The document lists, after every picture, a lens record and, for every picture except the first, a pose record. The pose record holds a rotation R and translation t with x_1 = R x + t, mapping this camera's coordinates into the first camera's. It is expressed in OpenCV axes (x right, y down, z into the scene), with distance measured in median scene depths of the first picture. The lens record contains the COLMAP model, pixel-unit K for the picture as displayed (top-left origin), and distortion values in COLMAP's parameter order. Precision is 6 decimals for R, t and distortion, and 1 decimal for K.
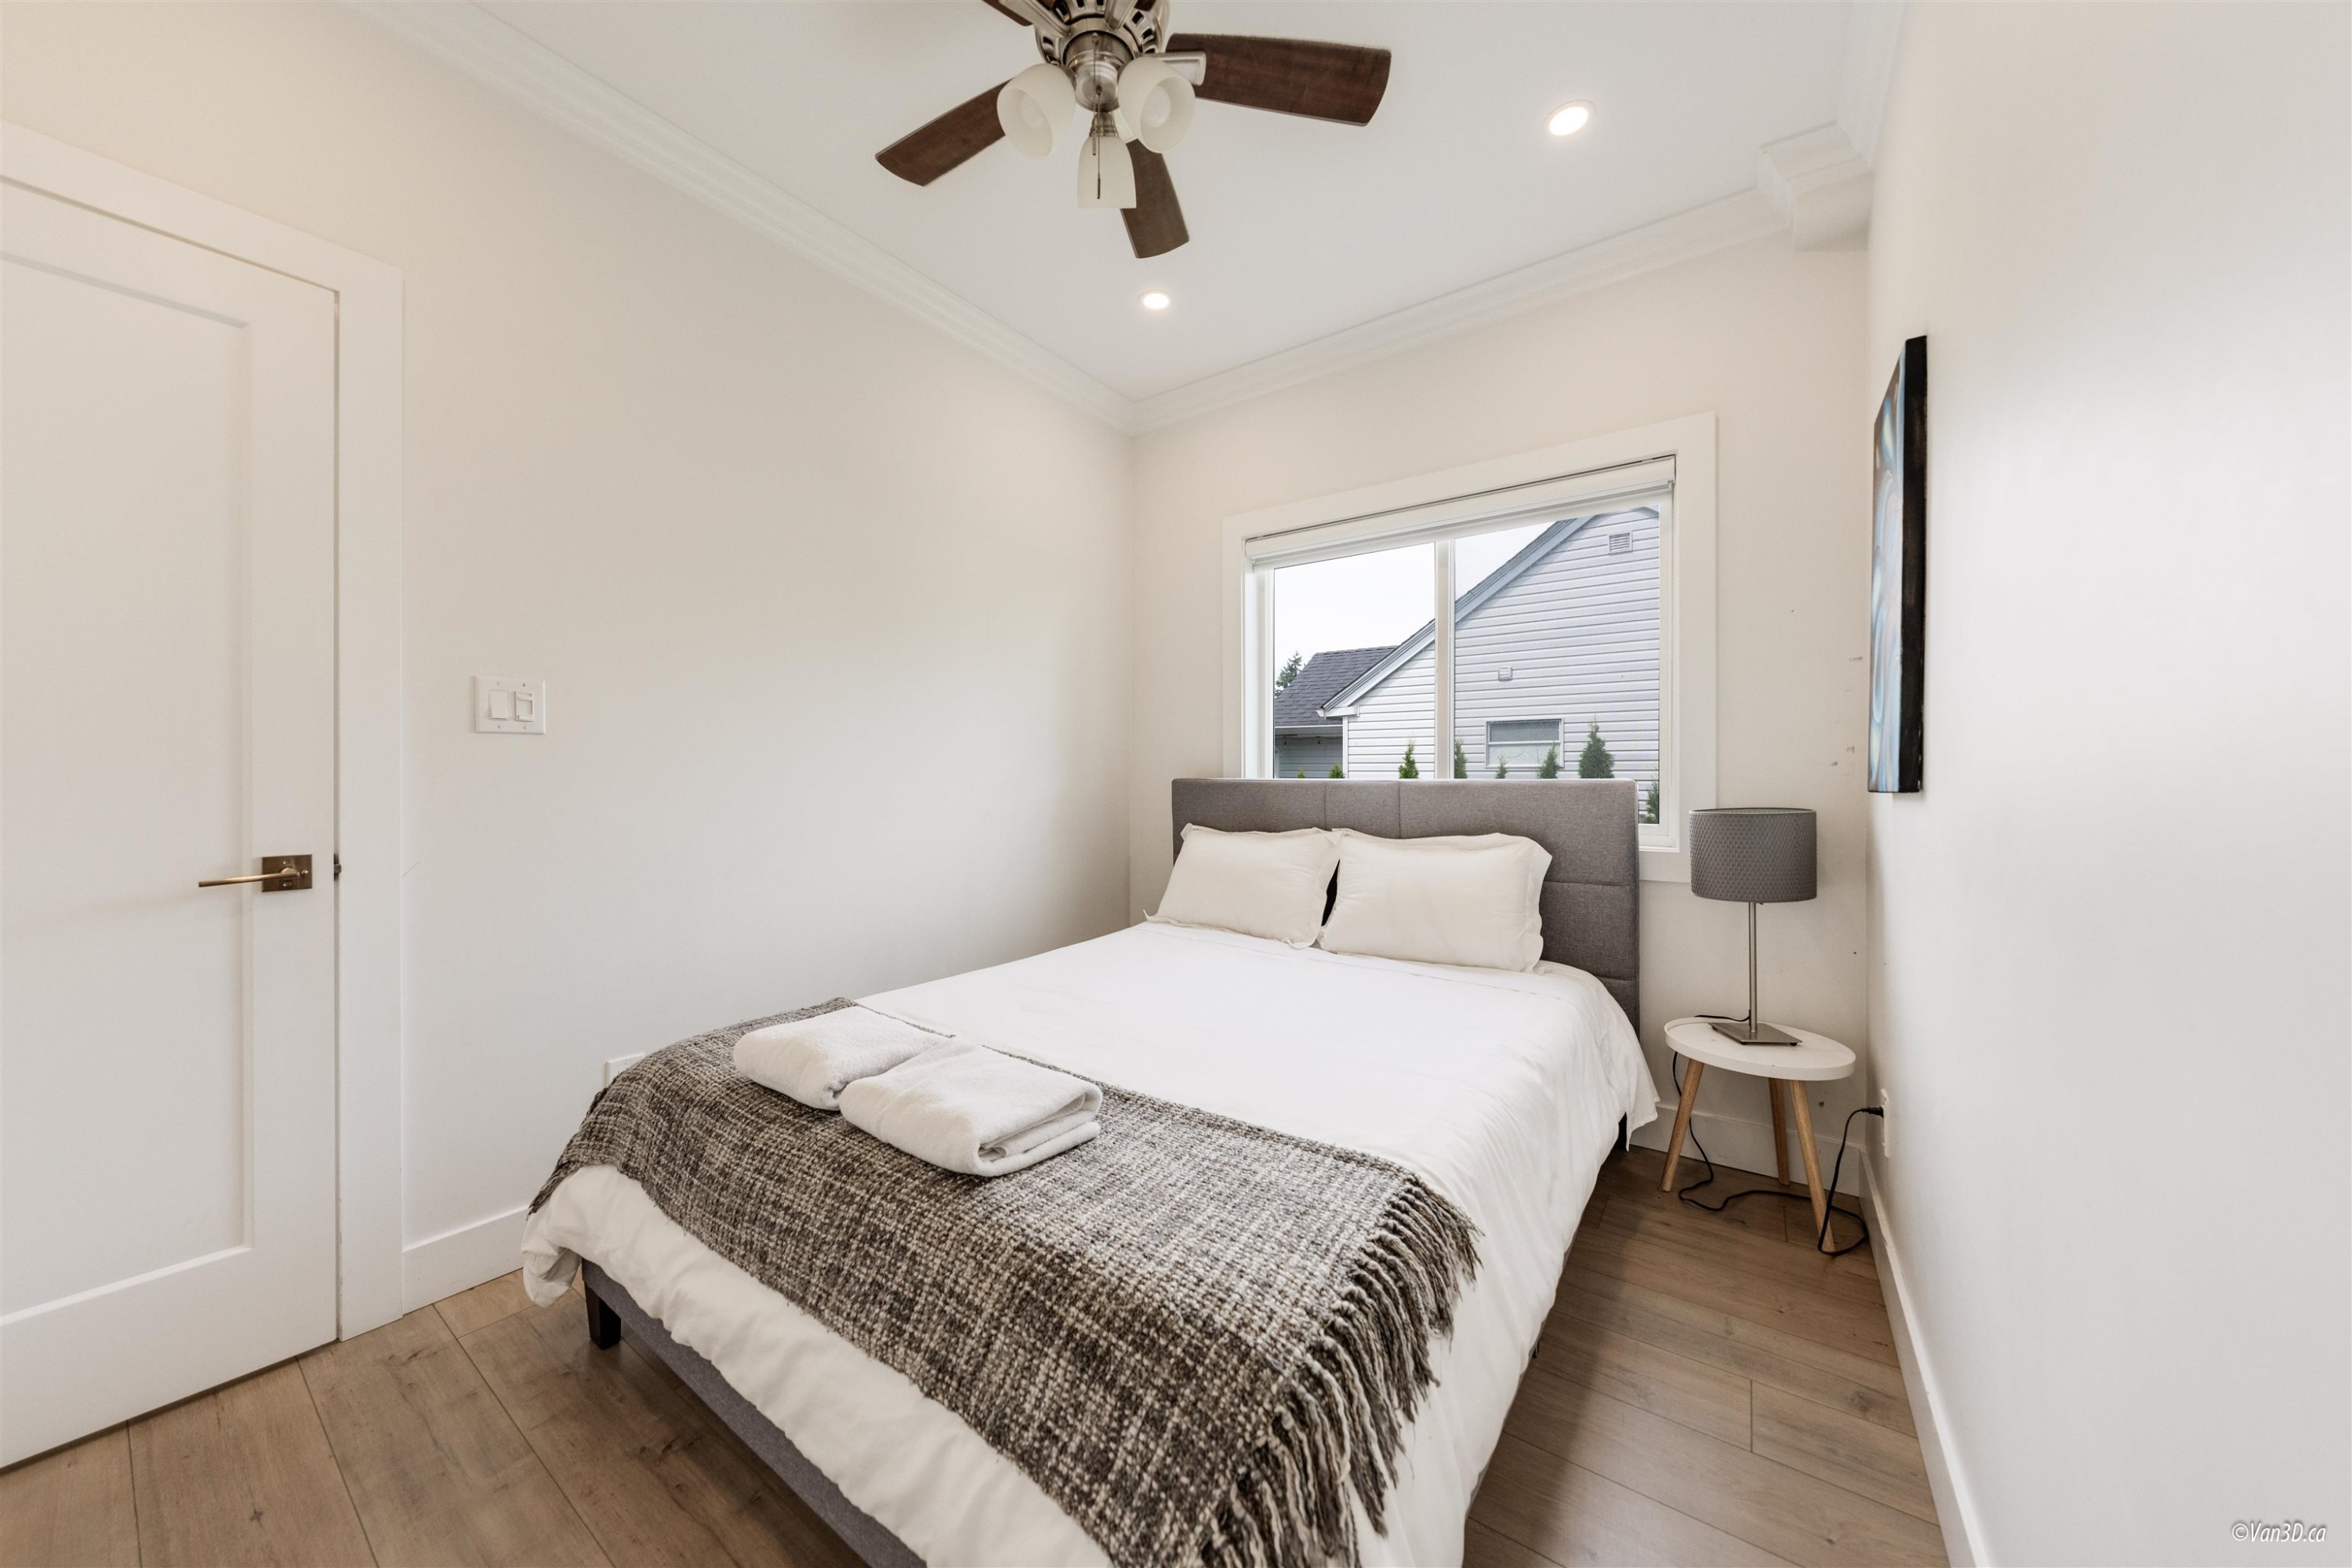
lens RADIAL K [[798.5, 0, 1169.8], [0, 798.5, 781.0], [0, 0, 1]] dist [-0.002338, -0.000134]
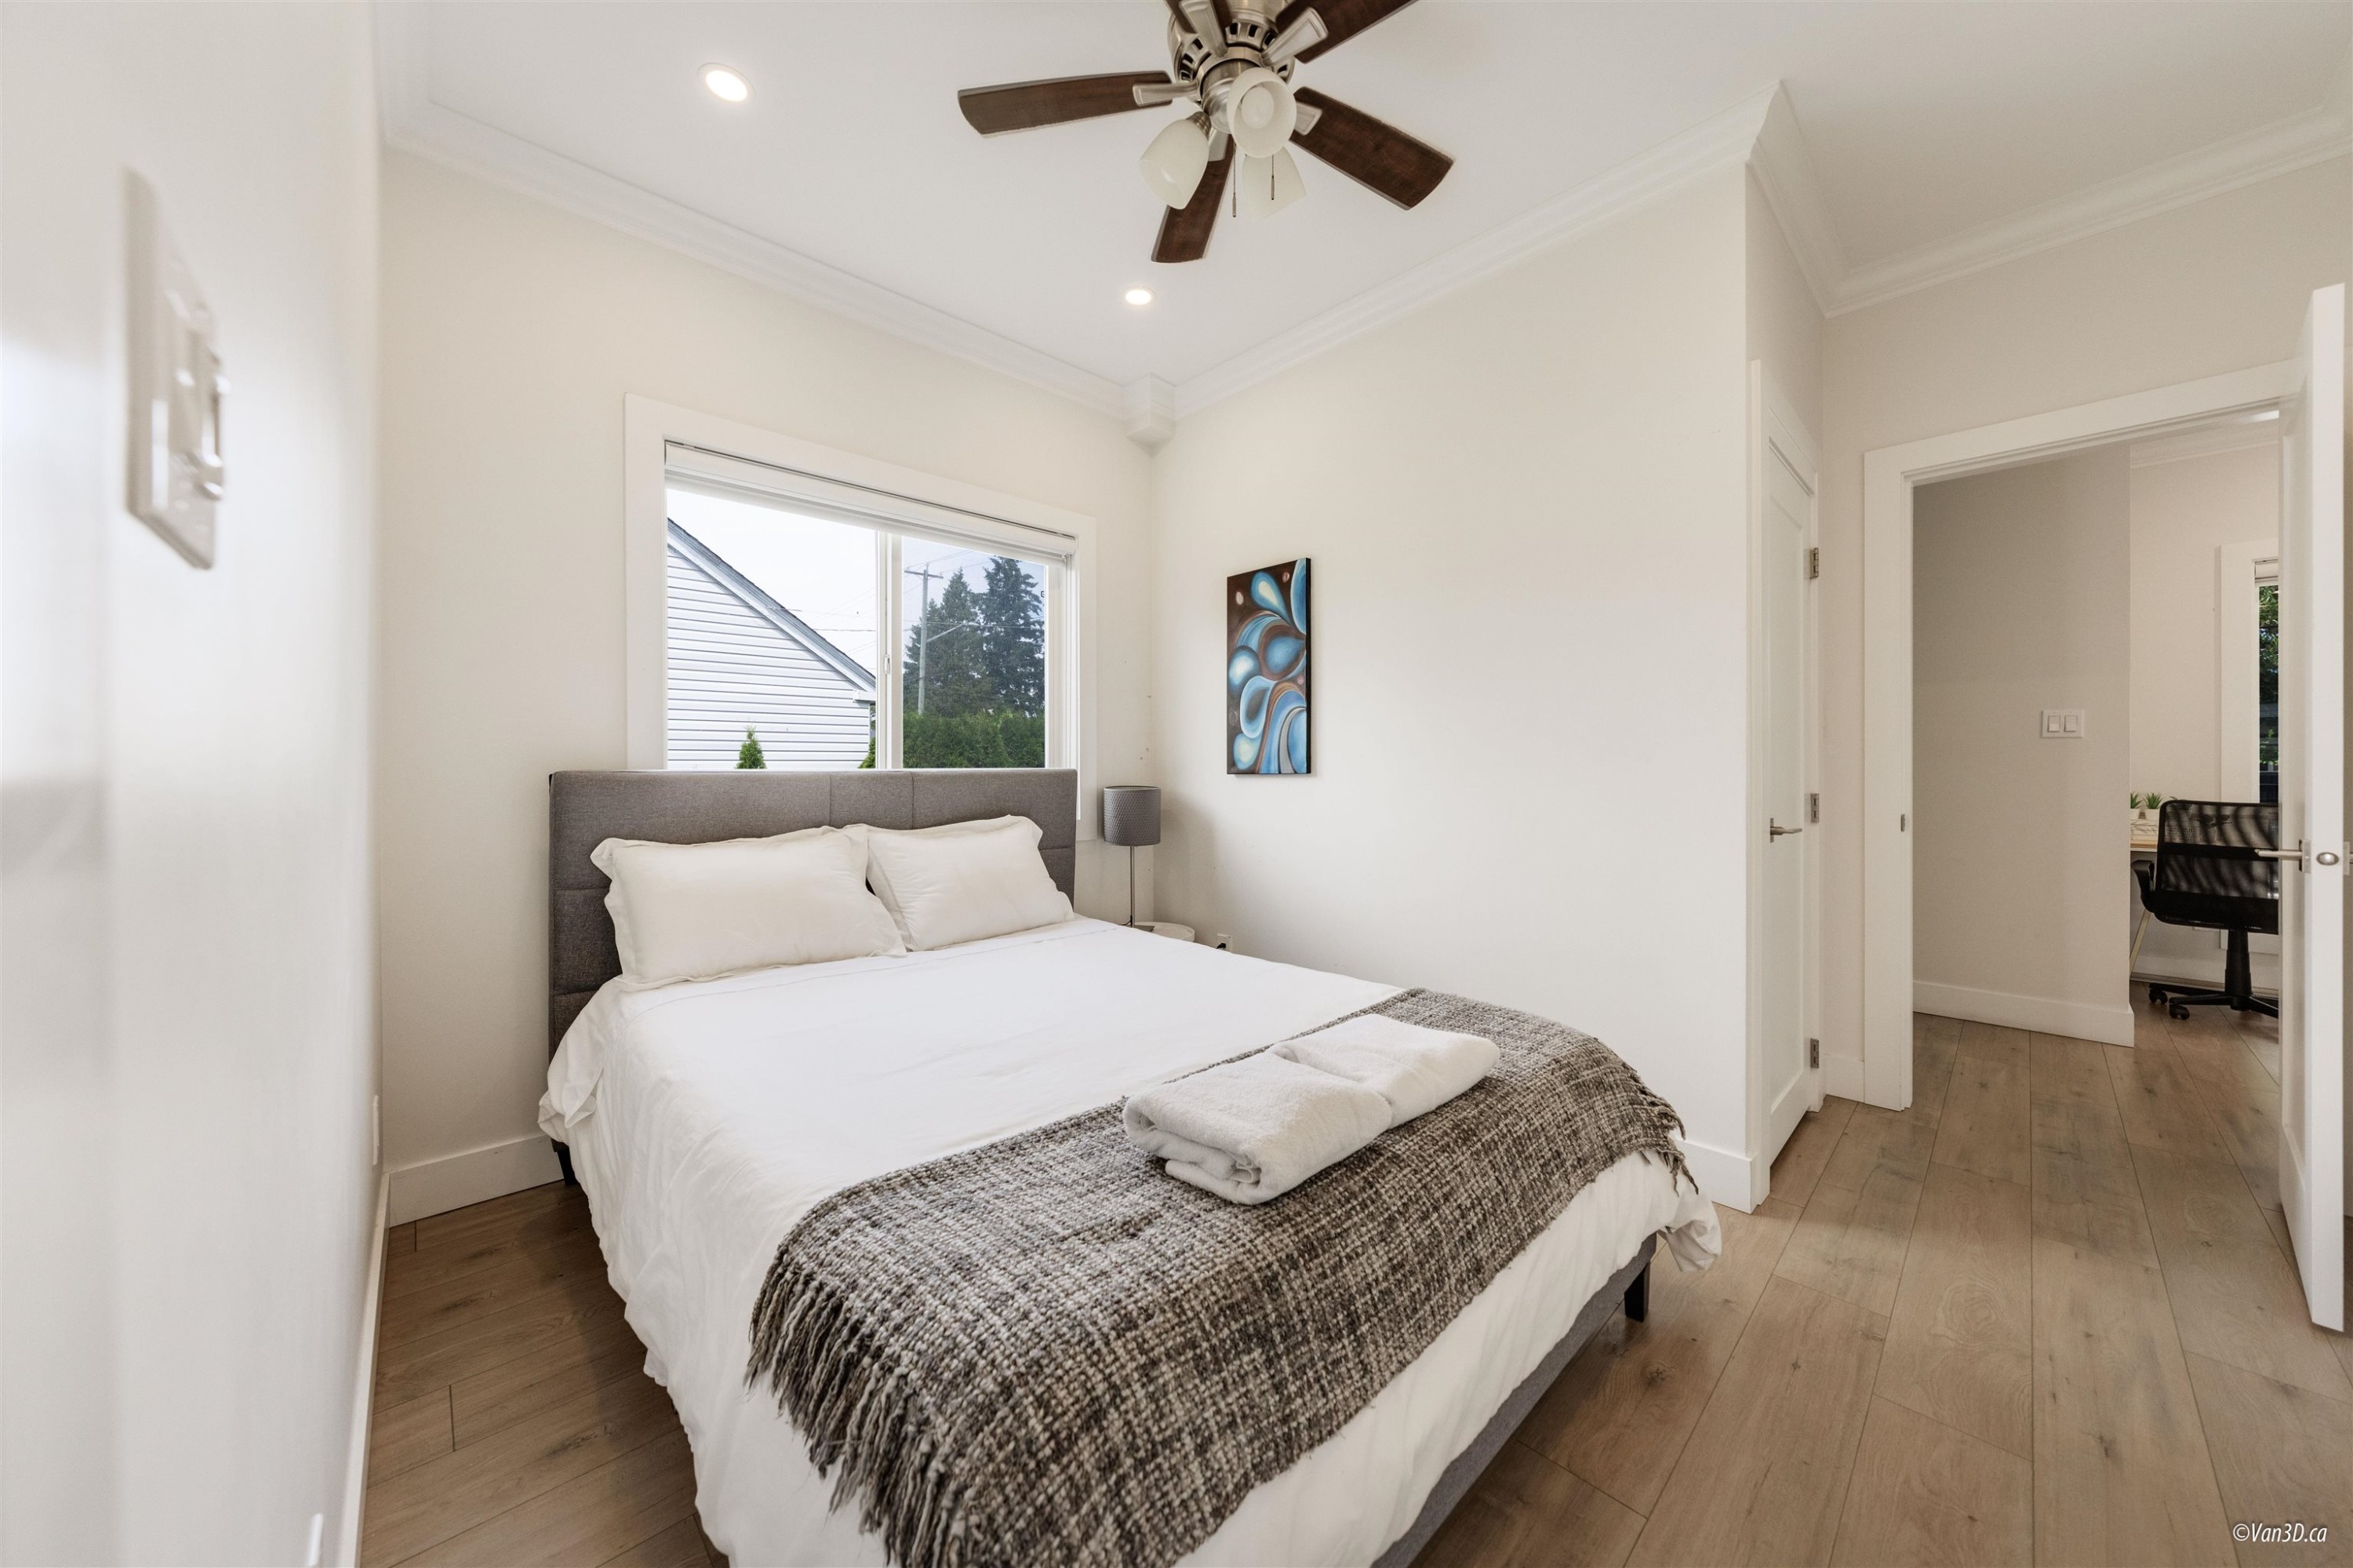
lens RADIAL K [[813.9, 0, 1171.8], [0, 813.9, 773.3], [0, 0, 1]] dist [-0.002335, -0.000303]
pose [[0.184248, -0.007562, 0.982851, -0.655847], [0.006624, 0.999957, 0.006452, -0.001615], [-0.982857, 0.005322, 0.184290, 0.505158]]
